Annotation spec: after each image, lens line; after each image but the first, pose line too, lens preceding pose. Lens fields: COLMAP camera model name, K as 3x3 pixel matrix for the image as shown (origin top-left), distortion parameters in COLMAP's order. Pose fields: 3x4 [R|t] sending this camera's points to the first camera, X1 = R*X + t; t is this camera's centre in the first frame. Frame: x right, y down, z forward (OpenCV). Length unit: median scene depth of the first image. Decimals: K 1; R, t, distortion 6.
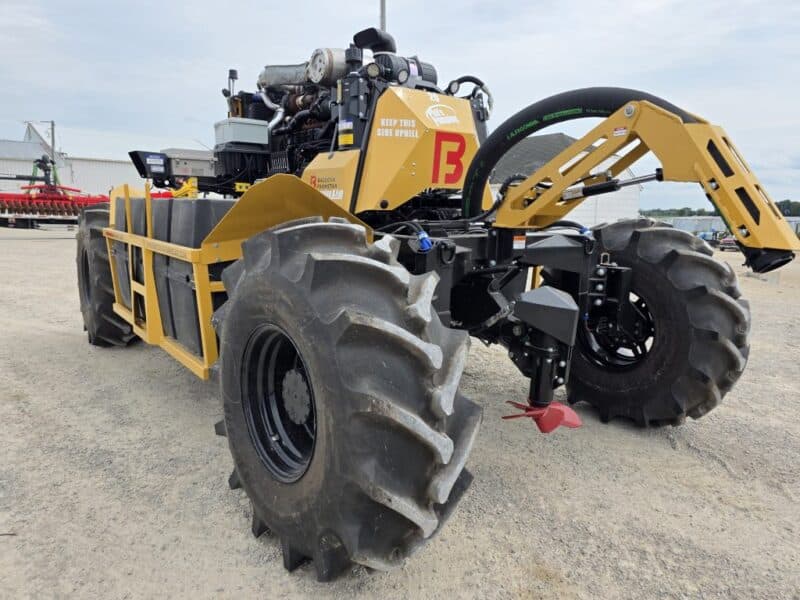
lens RADIAL K [[529.2, 0, 397.7], [0, 529.2, 295.0], [0, 0, 1]] dist [0.067711, -0.067278]
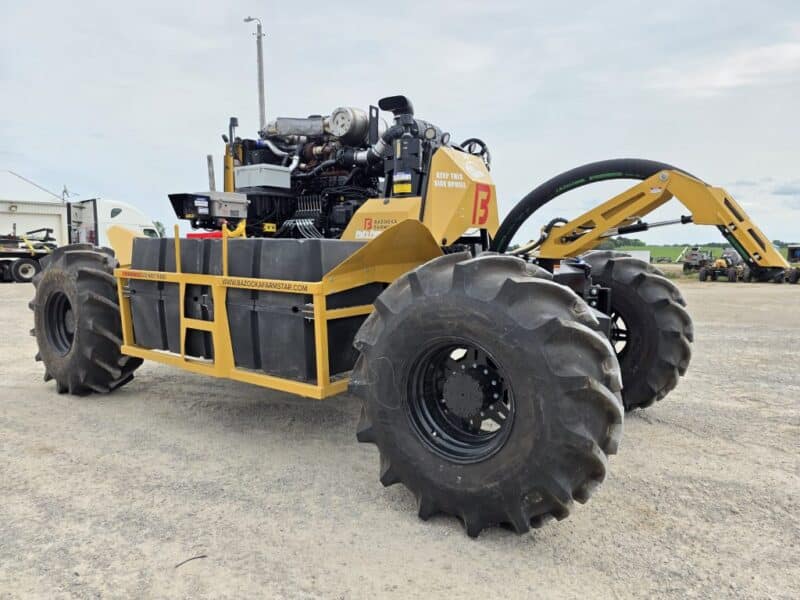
lens RADIAL K [[529.2, 0, 397.7], [0, 529.2, 295.0], [0, 0, 1]] dist [0.067711, -0.067278]
pose [[0.957626, -0.038101, 0.285483, -0.465335], [0.057549, 0.996535, -0.060047, 0.015472], [-0.282206, 0.073932, 0.956501, -0.111024]]
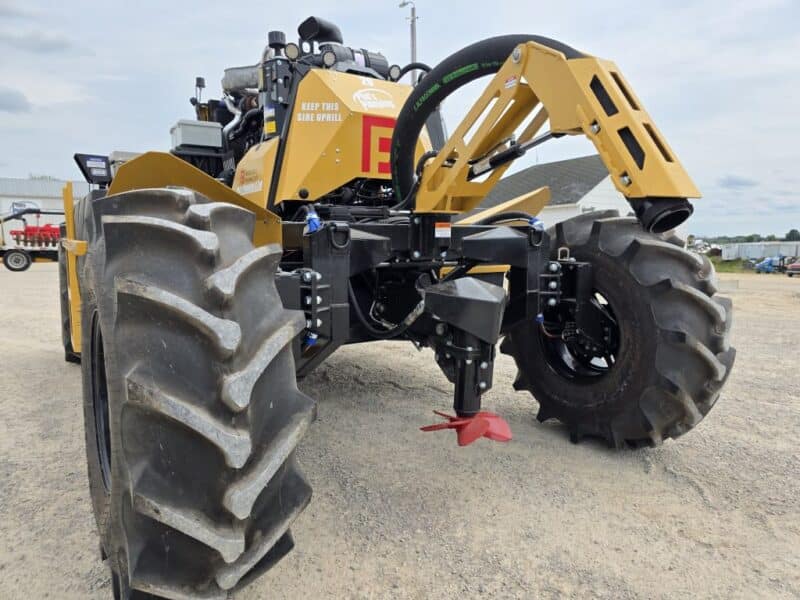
lens RADIAL K [[531.4, 0, 405.3], [0, 531.4, 298.2], [0, 0, 1]] dist [0.061209, -0.066512]
pose [[0.996387, -0.009126, -0.084439, 0.219272], [0.004607, 0.998554, -0.053557, 0.056303], [0.084805, 0.052975, 0.994988, 0.108838]]
